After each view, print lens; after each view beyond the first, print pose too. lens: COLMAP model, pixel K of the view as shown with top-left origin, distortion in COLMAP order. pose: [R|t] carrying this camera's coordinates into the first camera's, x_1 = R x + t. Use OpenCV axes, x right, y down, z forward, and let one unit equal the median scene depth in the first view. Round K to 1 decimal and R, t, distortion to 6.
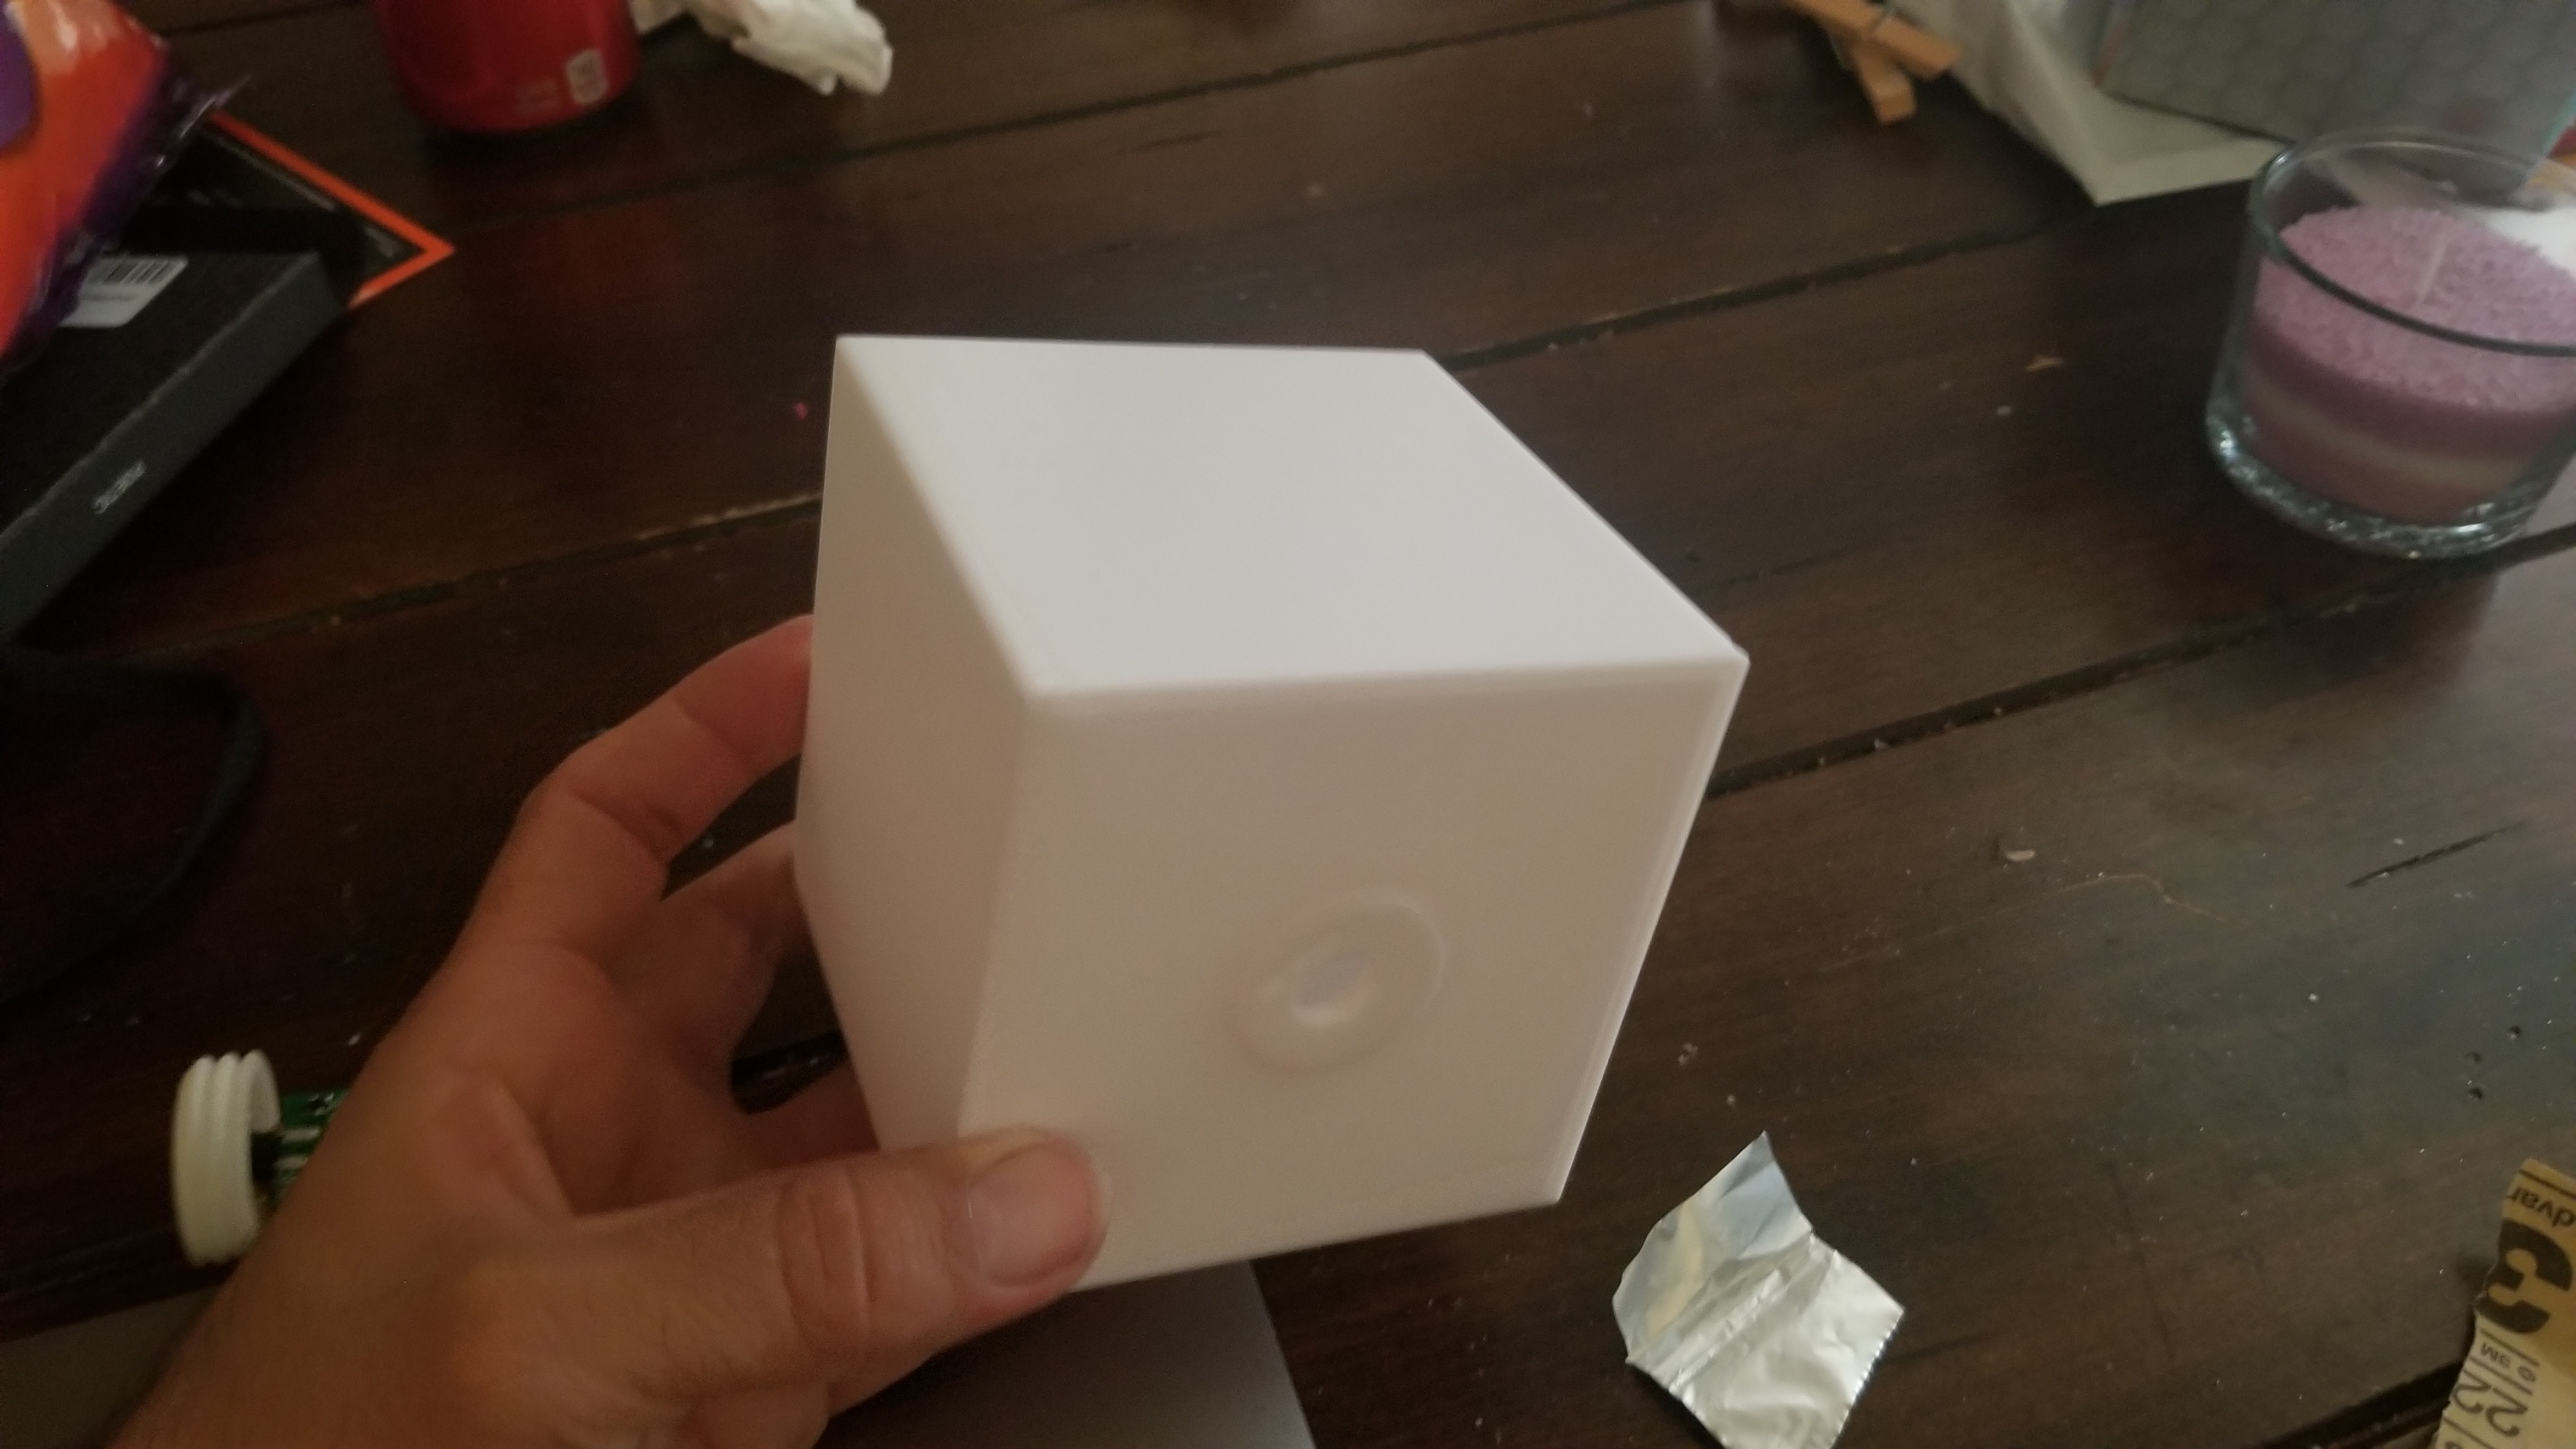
lens RADIAL K [[2042.8, 0, 1288.0], [0, 2042.8, 724.5], [0, 0, 1]] dist [0.070528, -0.201010]
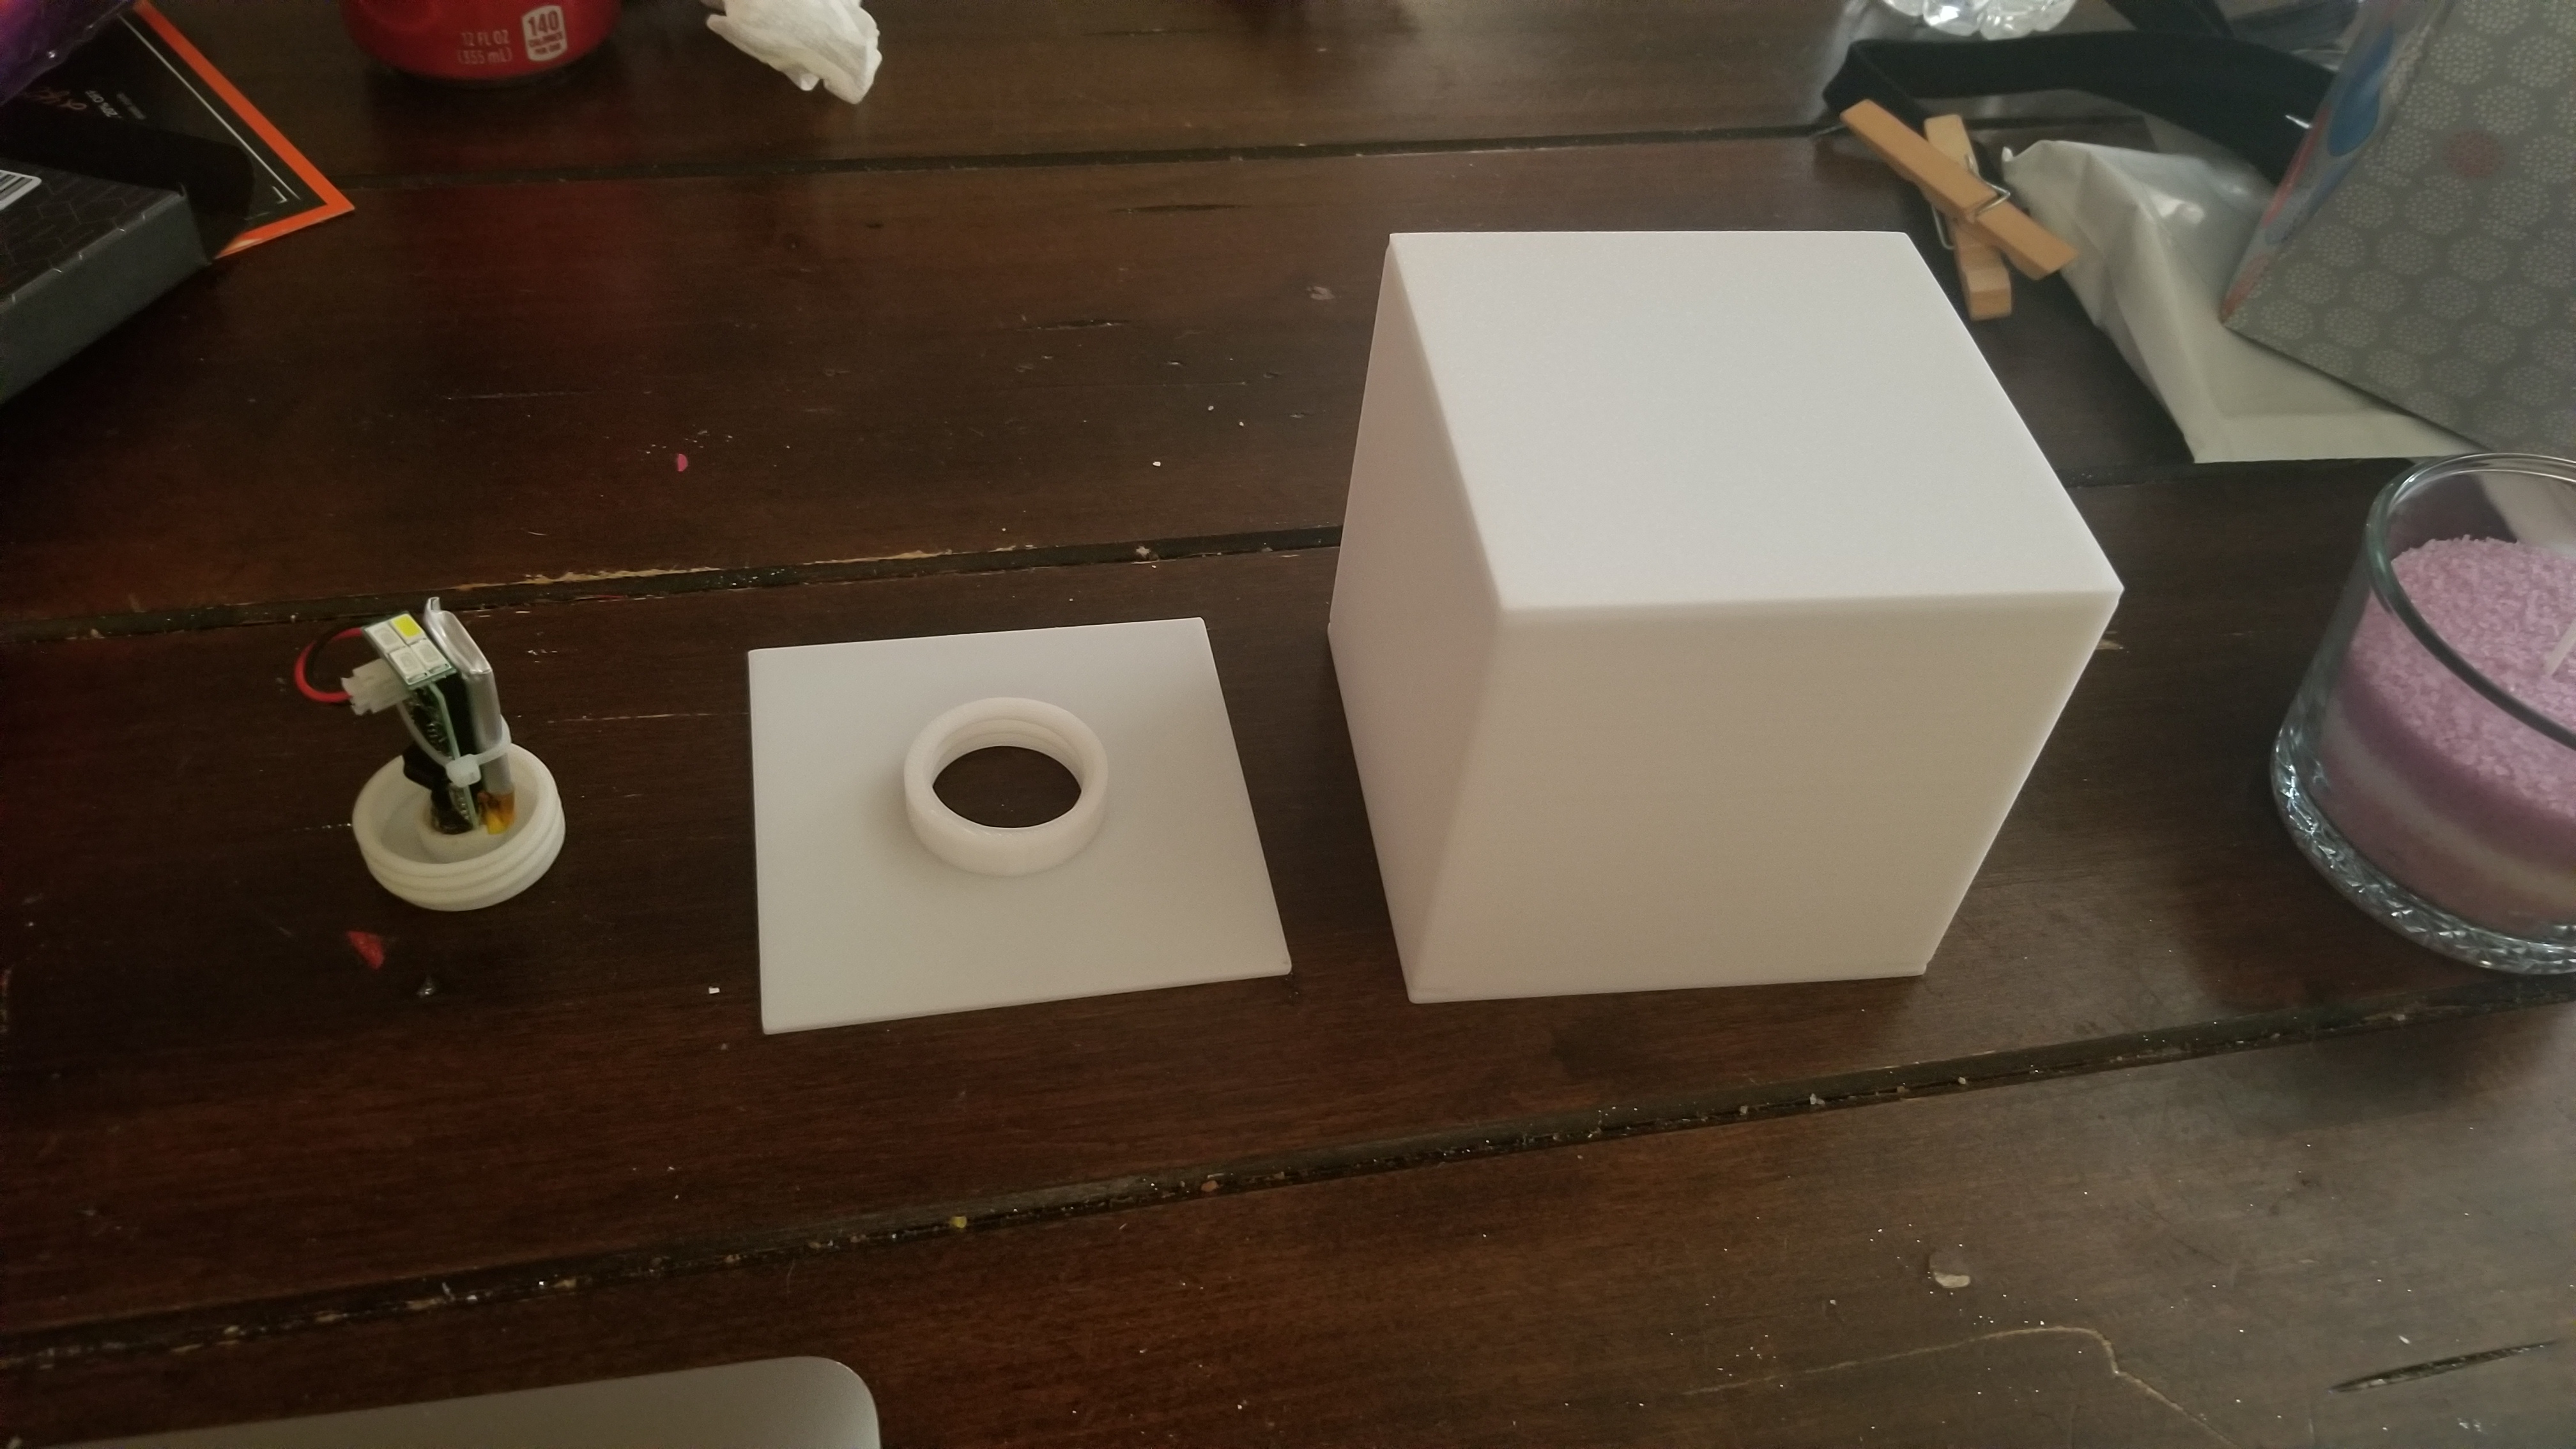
lens RADIAL K [[2045.5, 0, 1278.4], [0, 2045.5, 732.8], [0, 0, 1]] dist [0.036961, -0.108268]
pose [[0.985375, 0.168816, -0.023178, 0.056408], [-0.168444, 0.985562, 0.017169, -0.101842], [0.025742, -0.013013, 0.999584, 0.133642]]
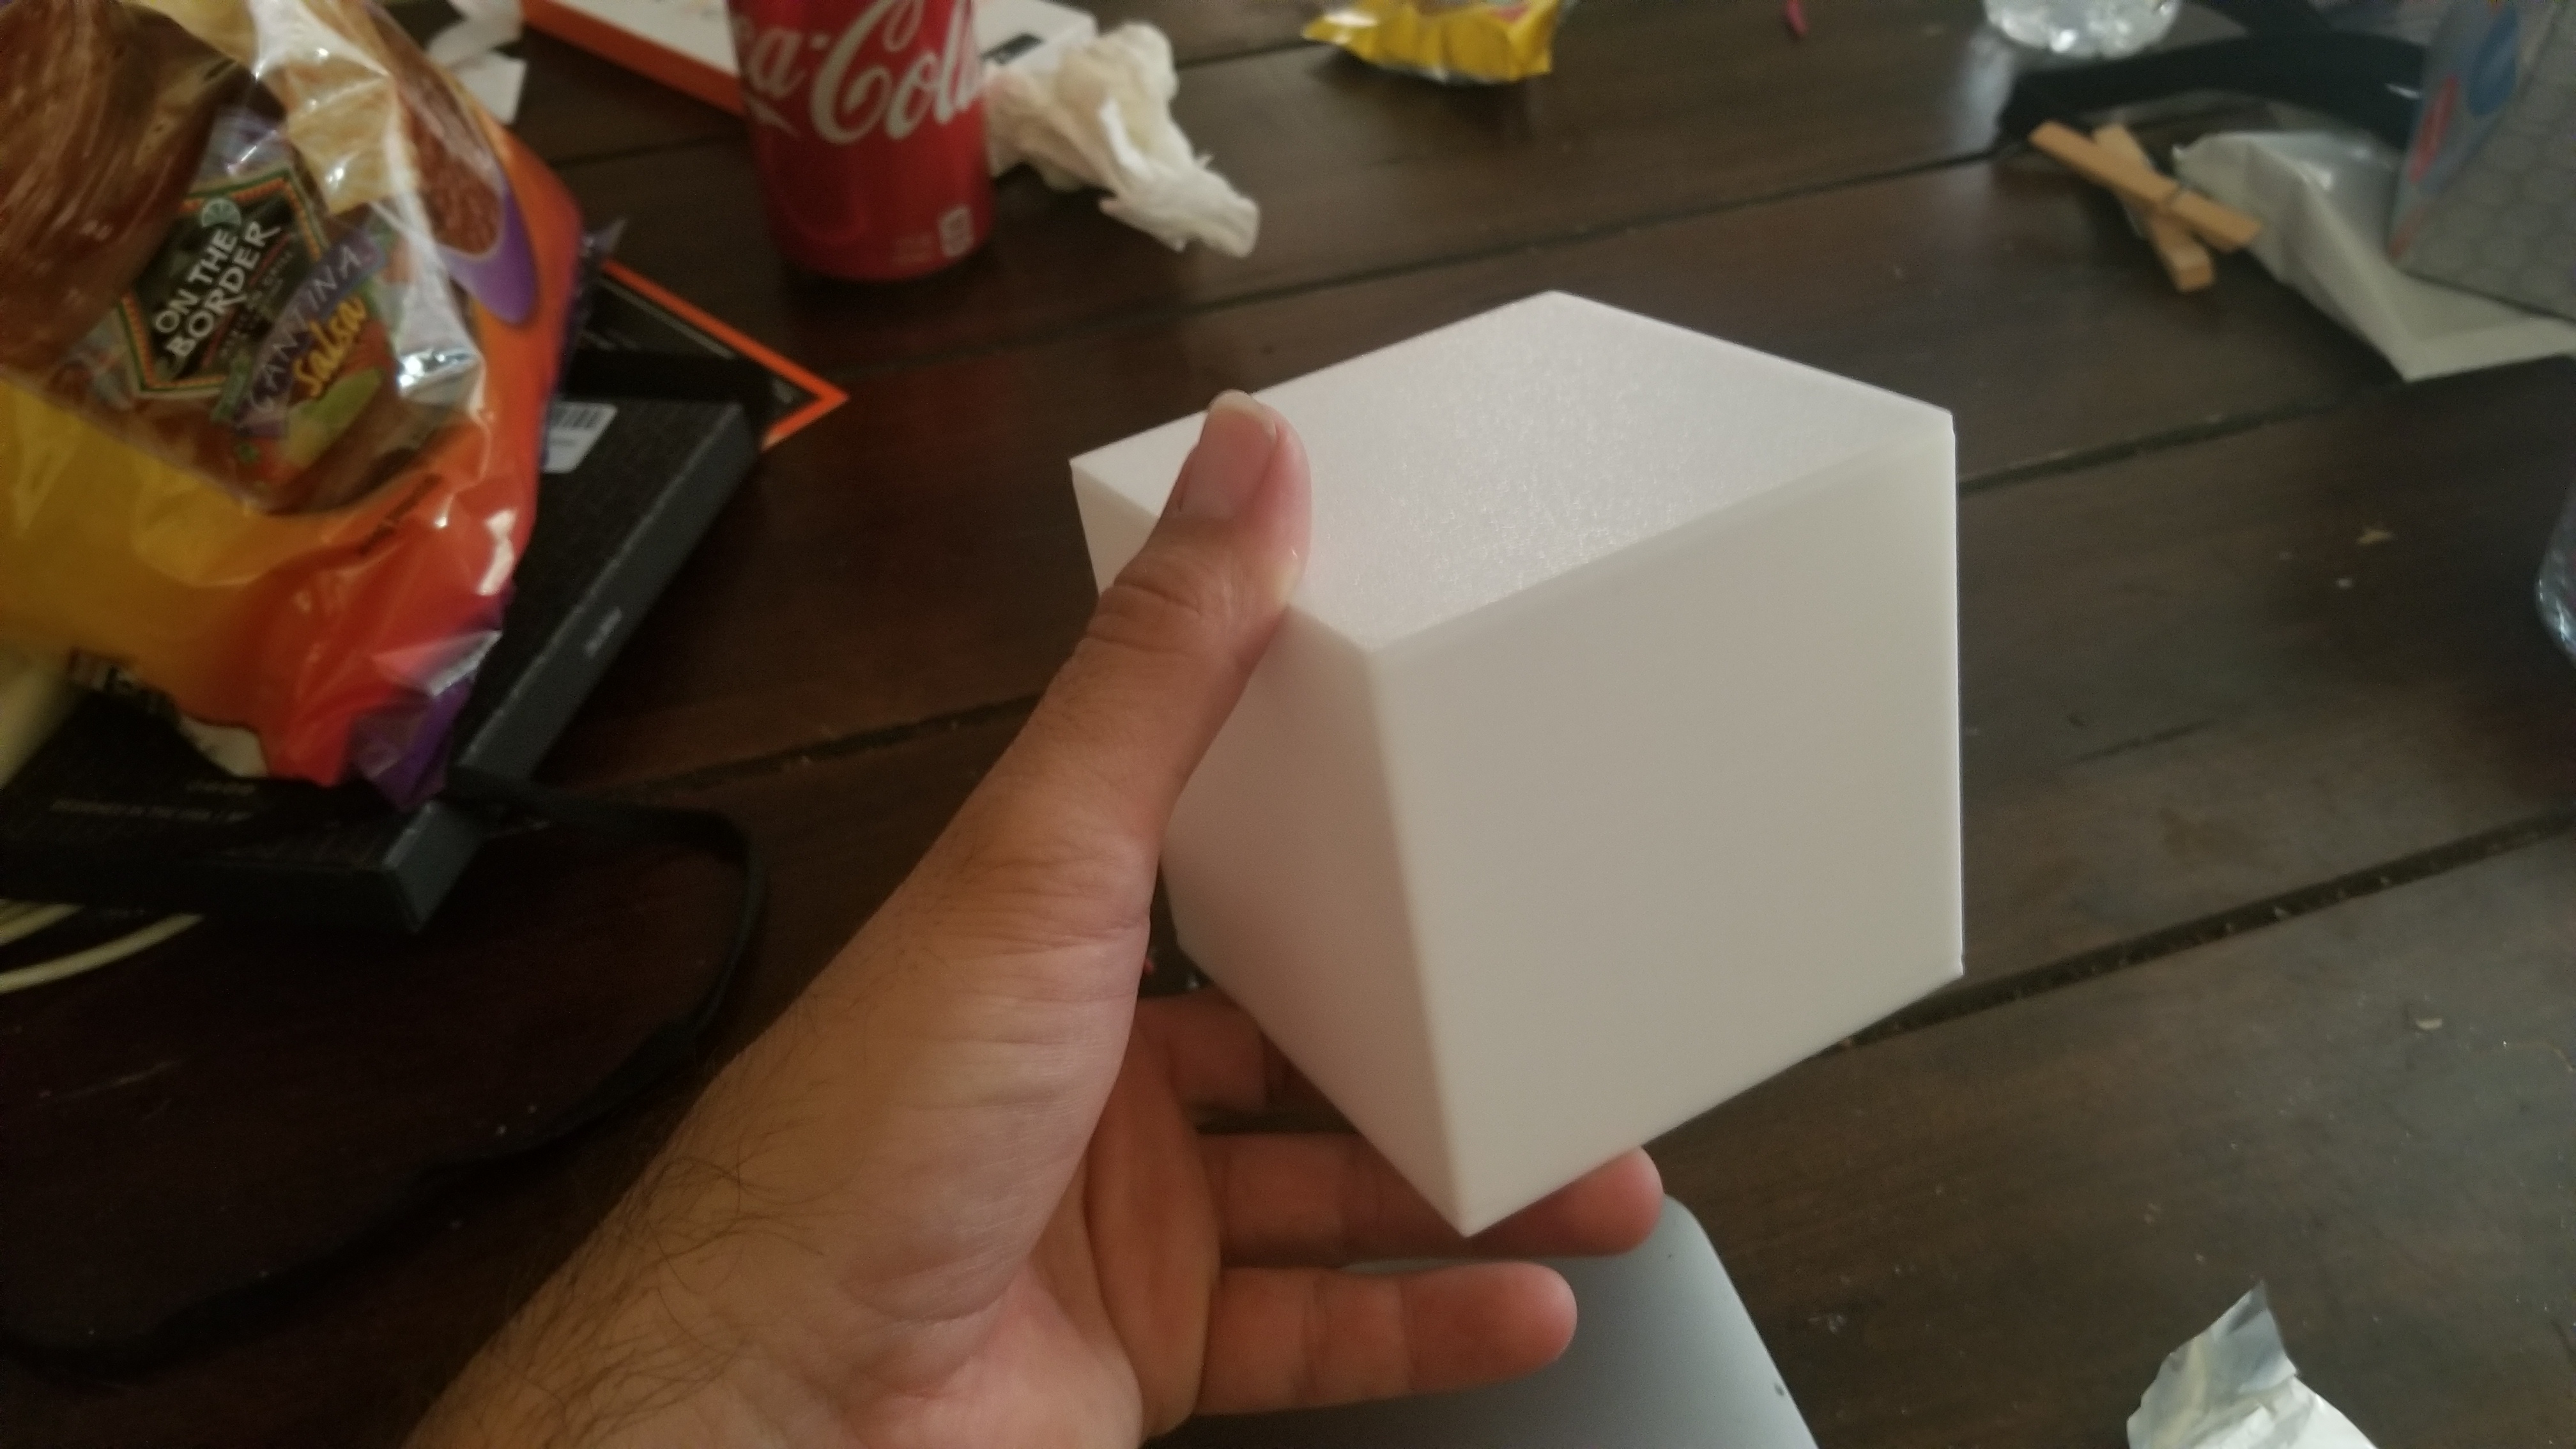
lens RADIAL K [[2045.5, 0, 1278.4], [0, 2045.5, 732.8], [0, 0, 1]] dist [0.036961, -0.108268]
pose [[0.999676, 0.018572, -0.017385, -0.185630], [-0.018977, 0.999546, -0.023413, -0.042023], [0.016942, 0.023736, 0.999575, -0.061778]]
